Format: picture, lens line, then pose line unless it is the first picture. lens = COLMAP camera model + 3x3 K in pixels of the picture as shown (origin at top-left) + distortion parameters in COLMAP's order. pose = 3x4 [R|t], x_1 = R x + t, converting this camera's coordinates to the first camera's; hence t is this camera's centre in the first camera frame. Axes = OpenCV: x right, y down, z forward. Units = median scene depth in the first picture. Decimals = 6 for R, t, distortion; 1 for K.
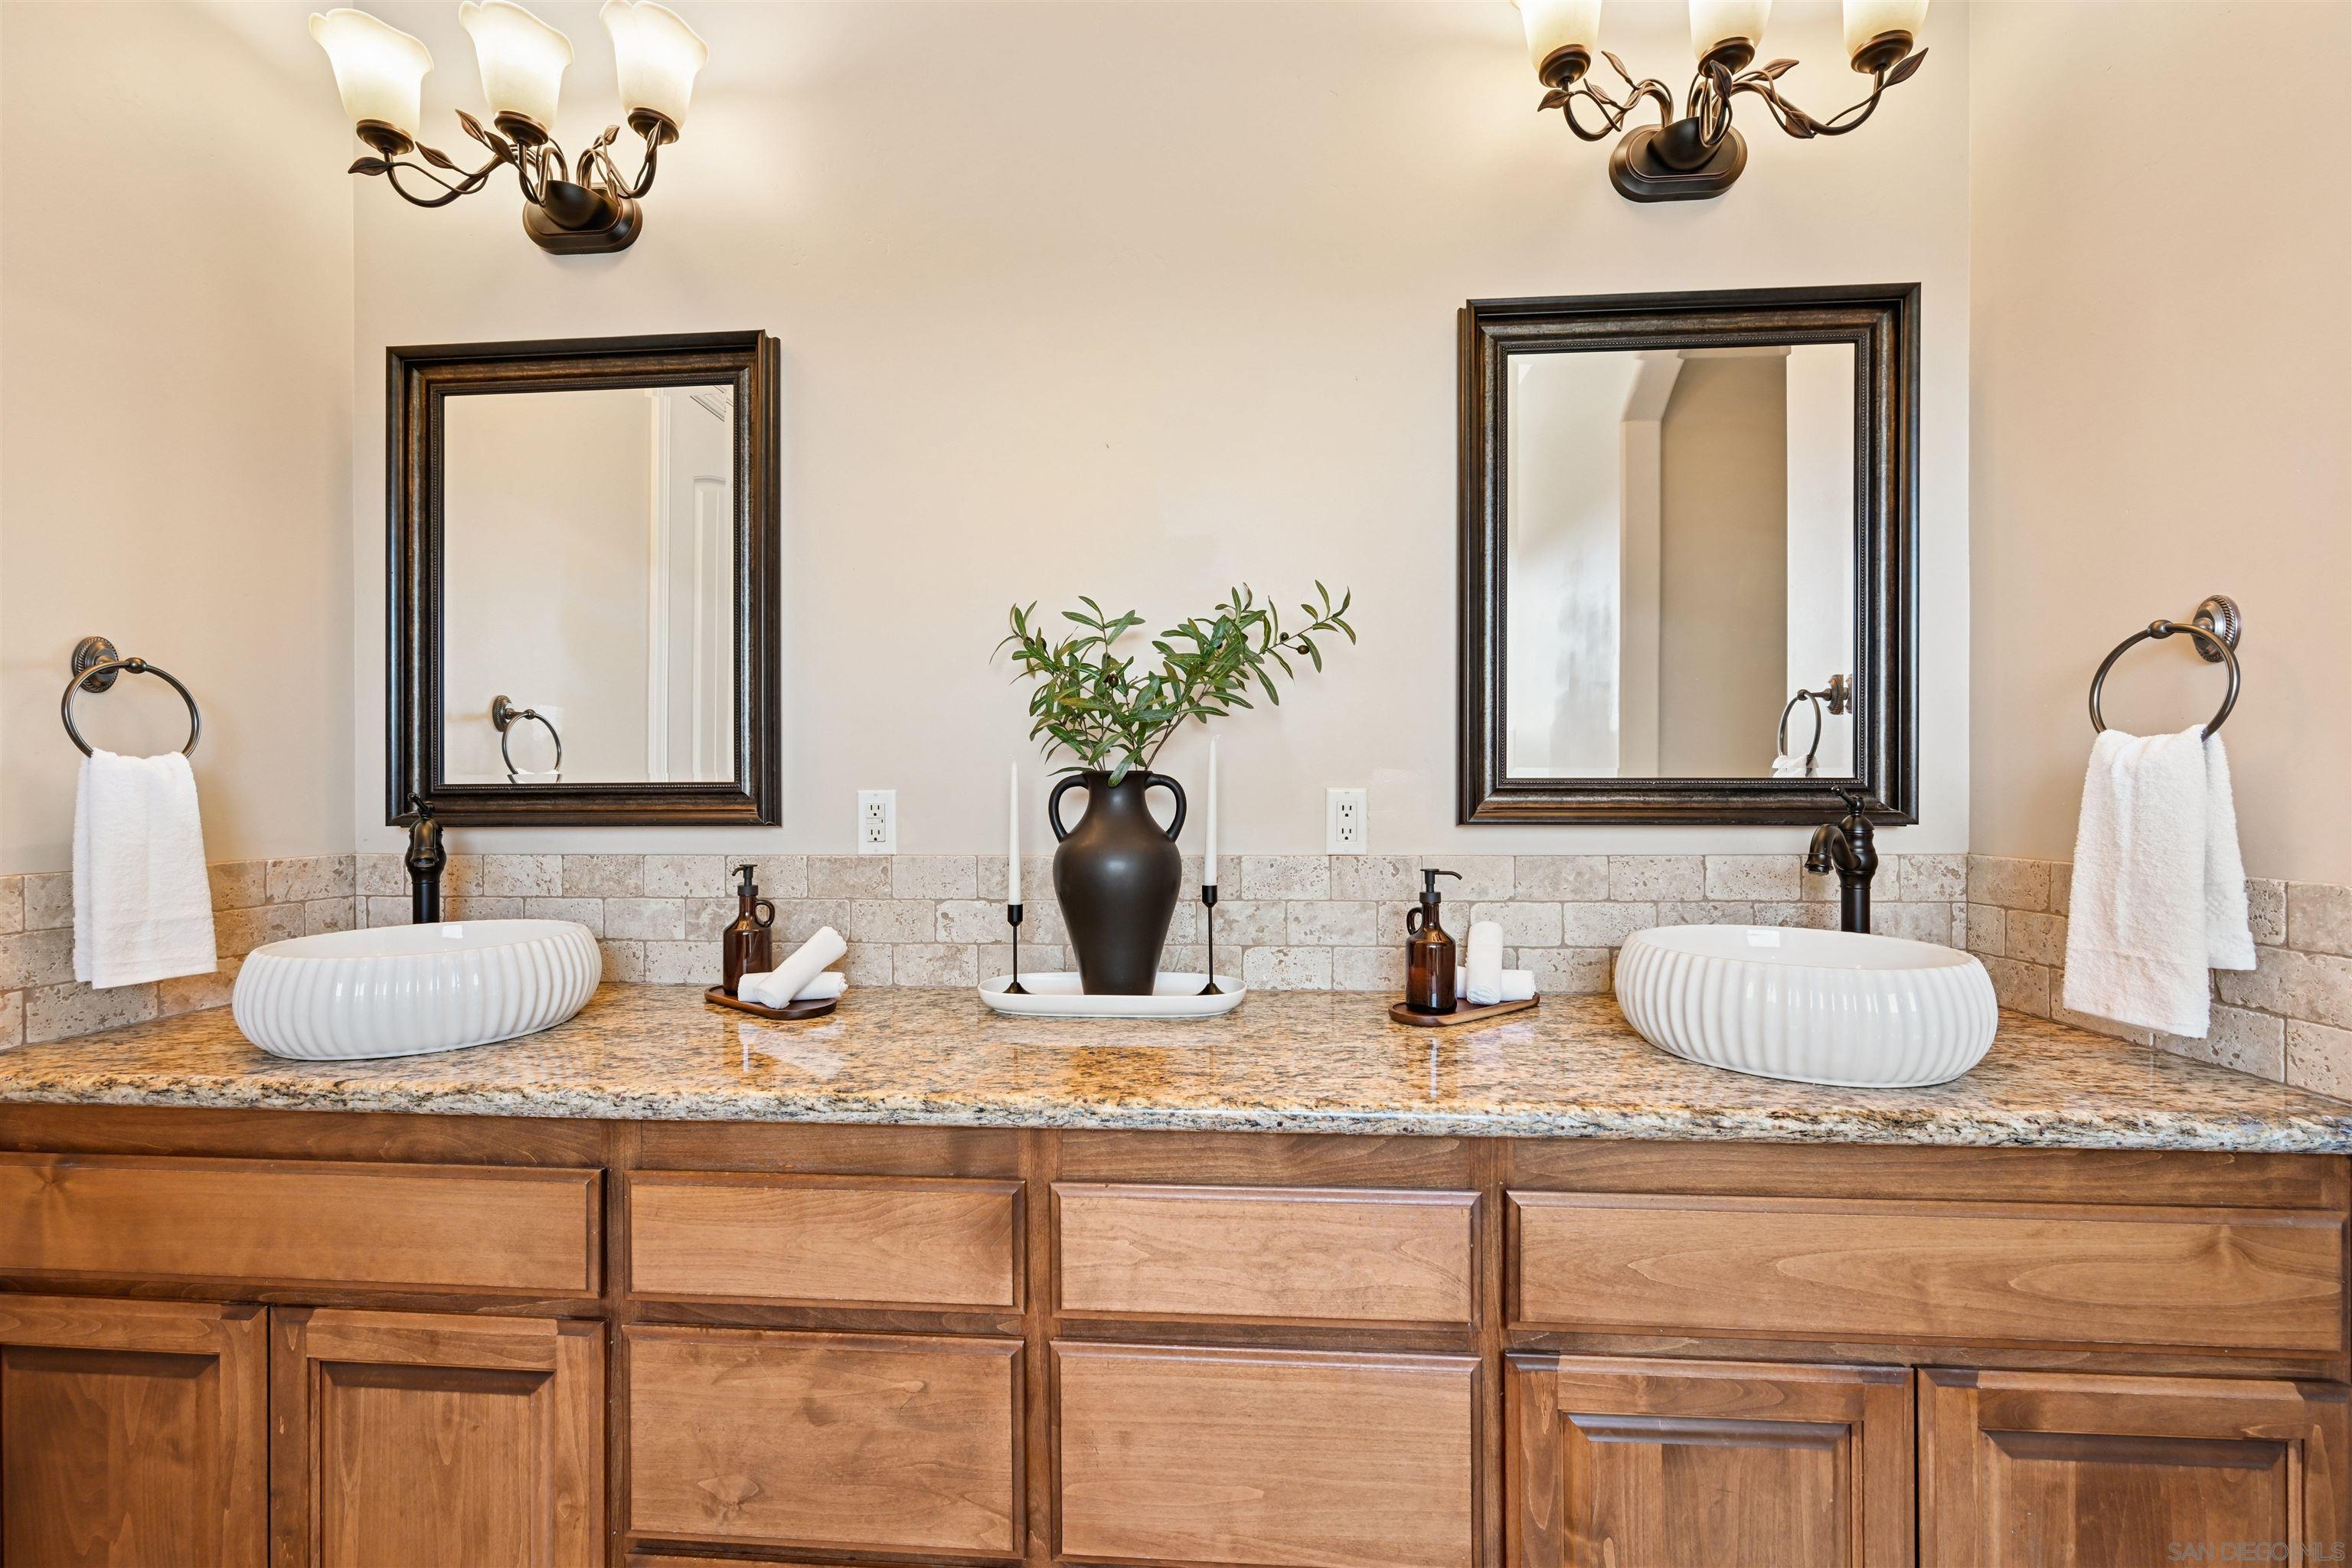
lens RADIAL K [[918.7, 0, 1174.8], [0, 918.7, 785.4], [0, 0, 1]] dist [-0.002093, -0.000194]
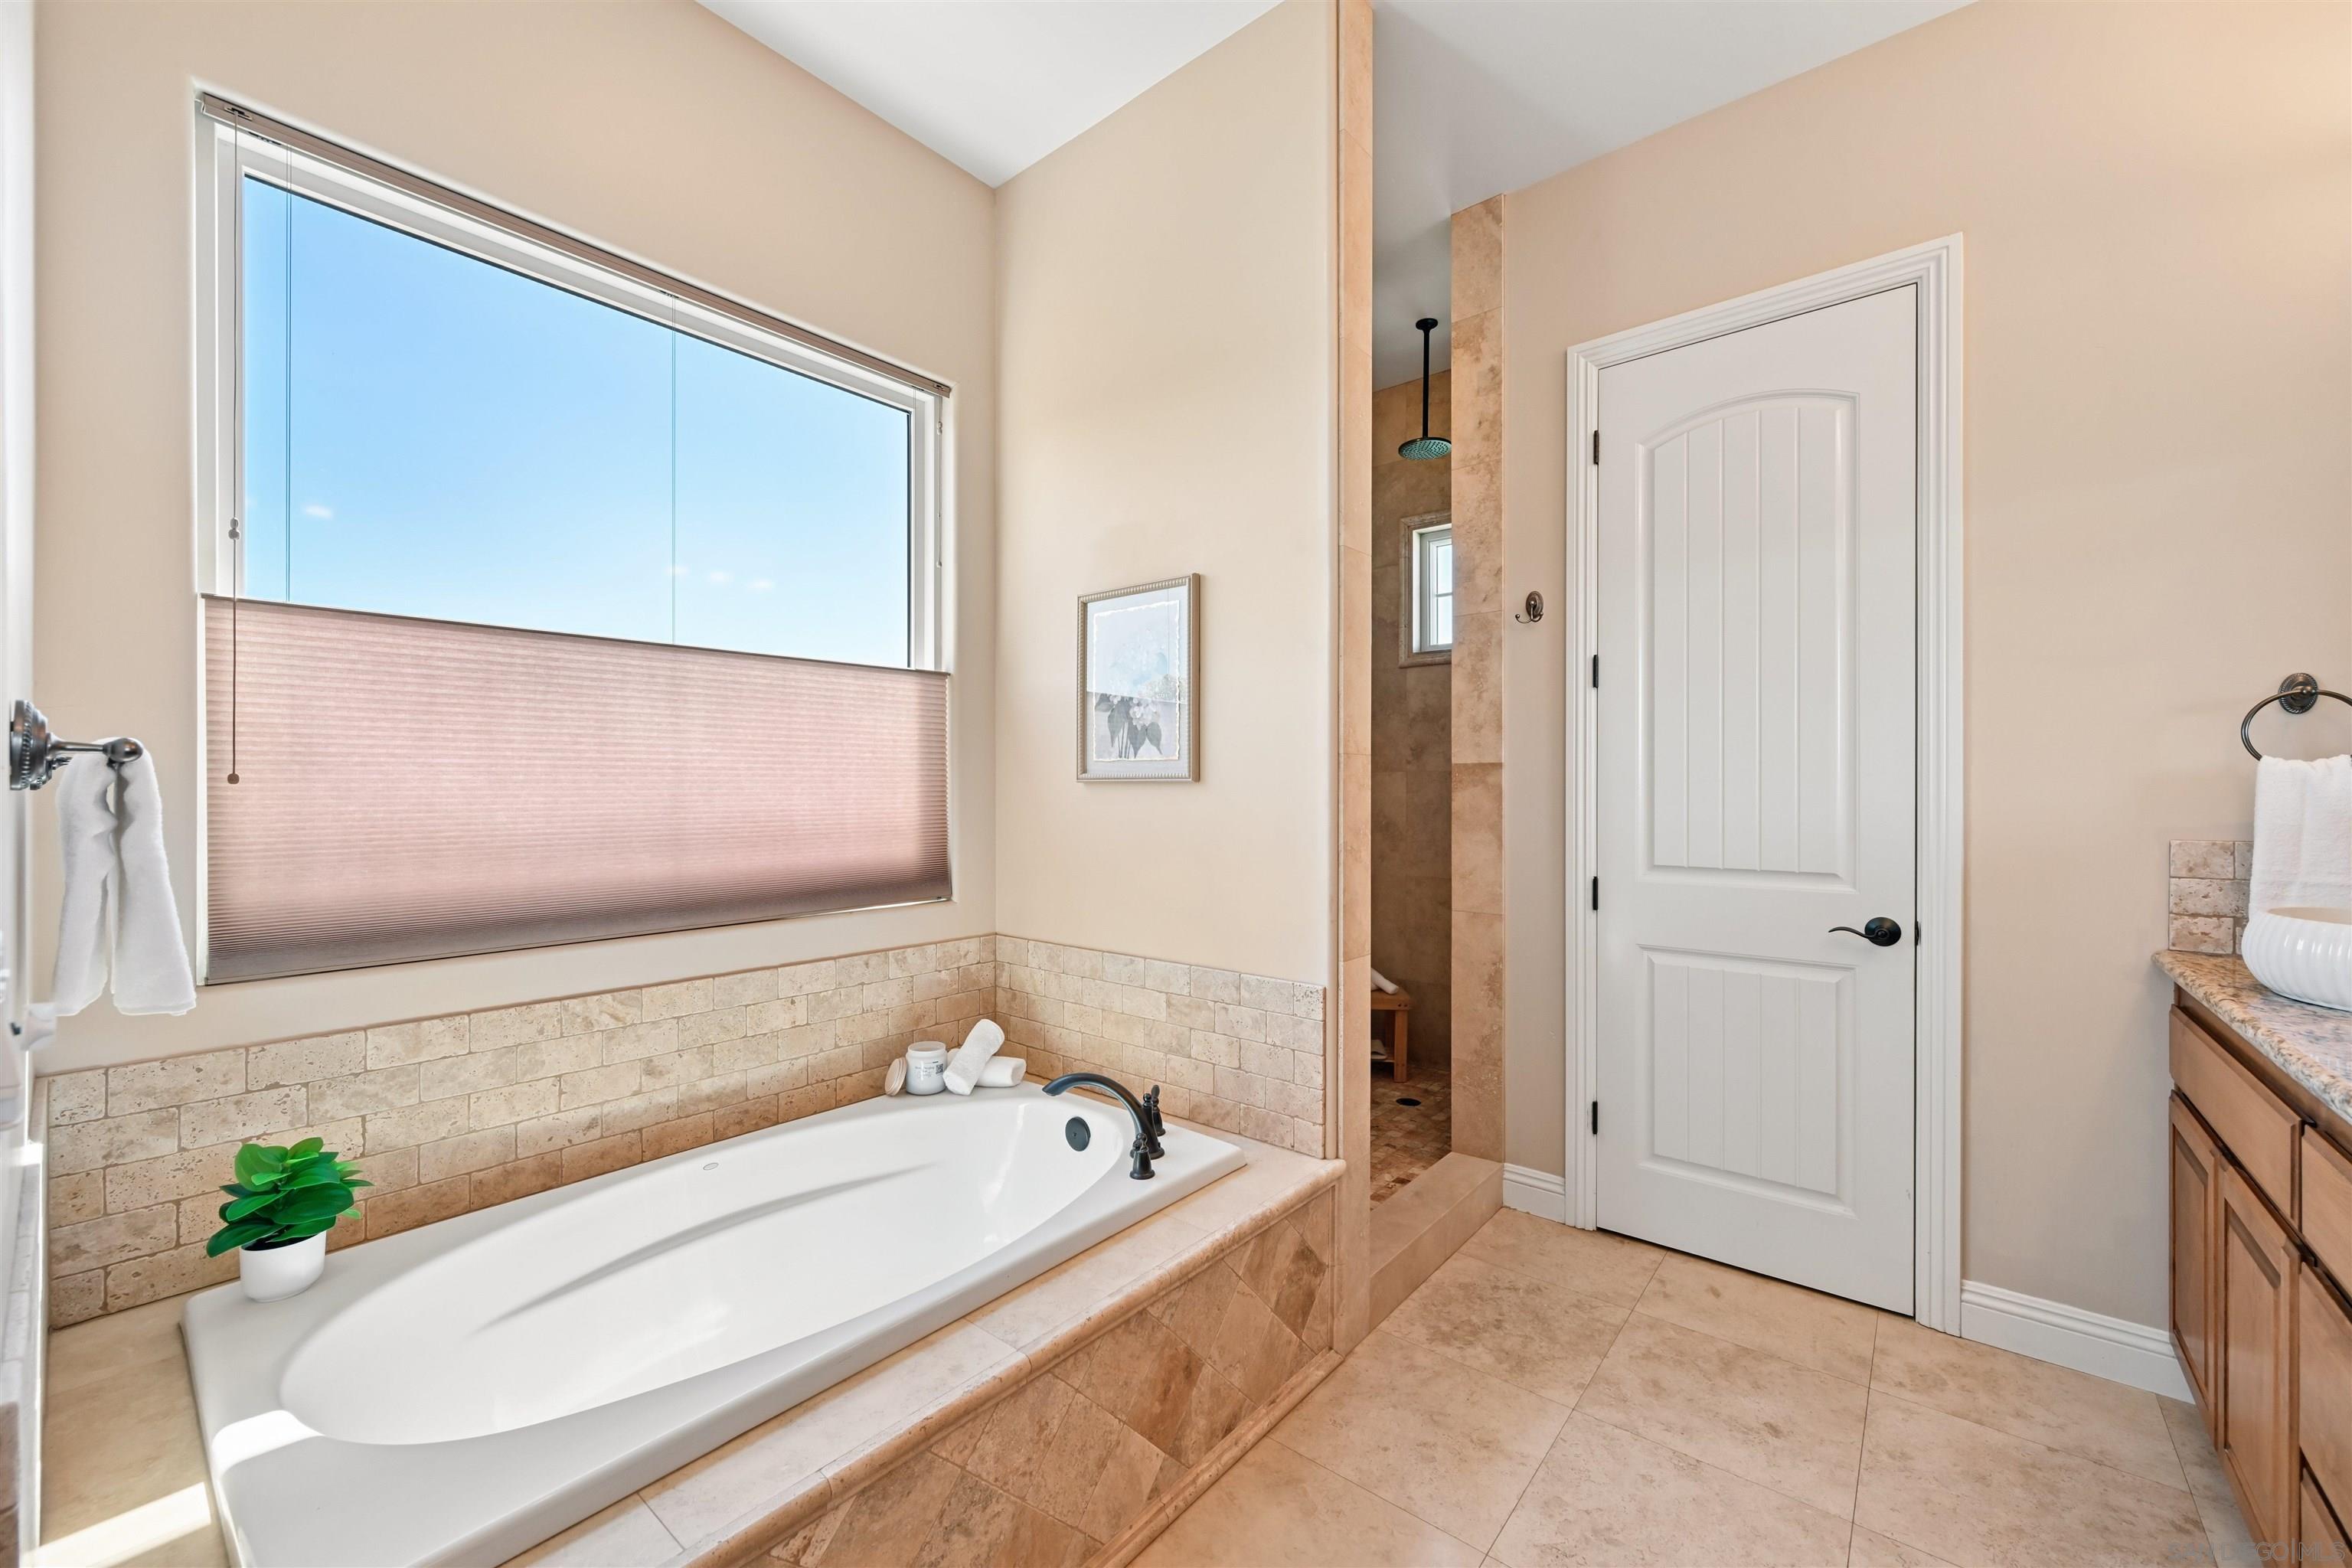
lens RADIAL K [[918.7, 0, 1174.9], [0, 918.7, 786.4], [0, 0, 1]] dist [-0.002093, -0.000194]
pose [[-0.587598, -0.000996, -0.809152, 1.006868], [0.004328, 0.999981, -0.004374, 0.007502], [0.809142, -0.006072, -0.587582, 0.495506]]
